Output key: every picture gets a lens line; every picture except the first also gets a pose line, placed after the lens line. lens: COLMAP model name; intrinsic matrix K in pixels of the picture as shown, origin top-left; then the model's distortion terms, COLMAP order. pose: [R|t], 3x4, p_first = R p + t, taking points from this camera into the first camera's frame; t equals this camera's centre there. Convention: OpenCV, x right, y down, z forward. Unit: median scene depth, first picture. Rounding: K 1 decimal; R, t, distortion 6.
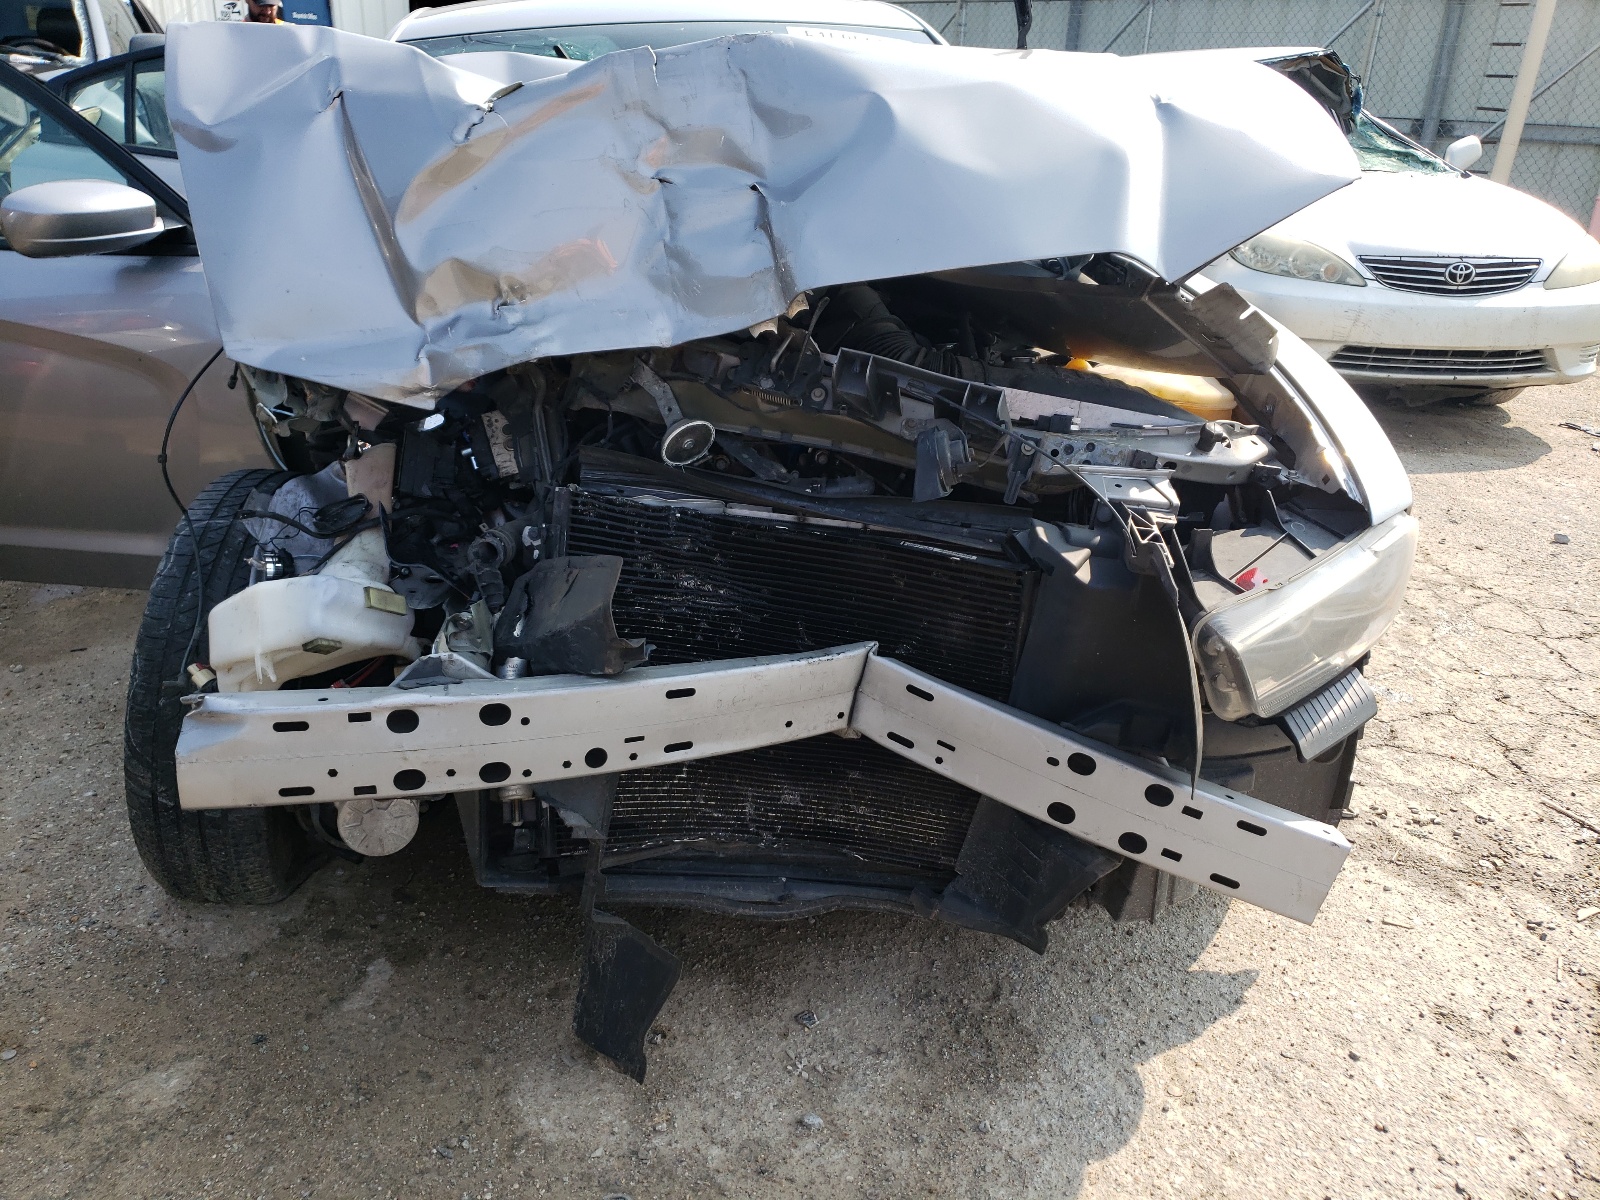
lens RADIAL K [[1203.7, 0, 800.0], [0, 1203.7, 600.0], [0, 0, 1]] dist [0.072869, -0.086149]
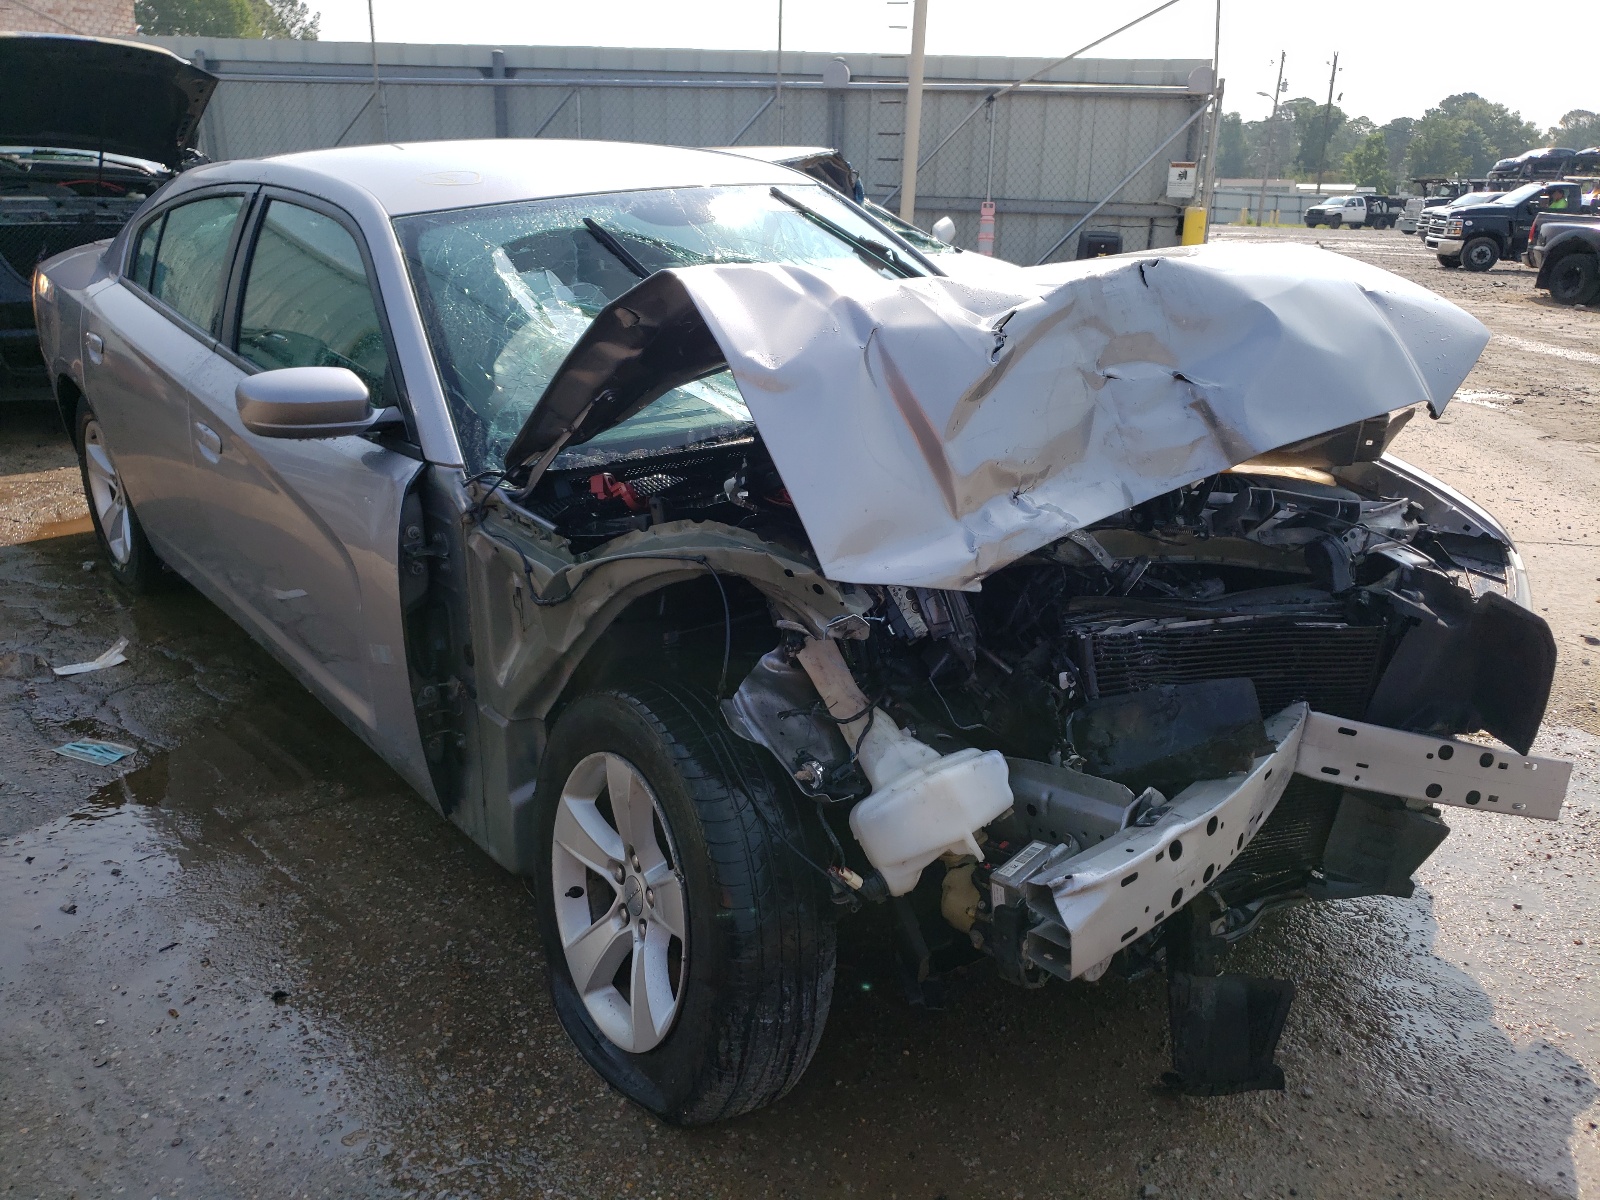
lens RADIAL K [[1218.3, 0, 800.0], [0, 1218.3, 600.0], [0, 0, 1]] dist [-0.000813, -0.001066]
pose [[0.860688, -0.184704, 0.474447, -0.988186], [0.203653, 0.978974, 0.011673, -0.195335], [-0.466628, 0.086576, 0.880206, 0.079542]]
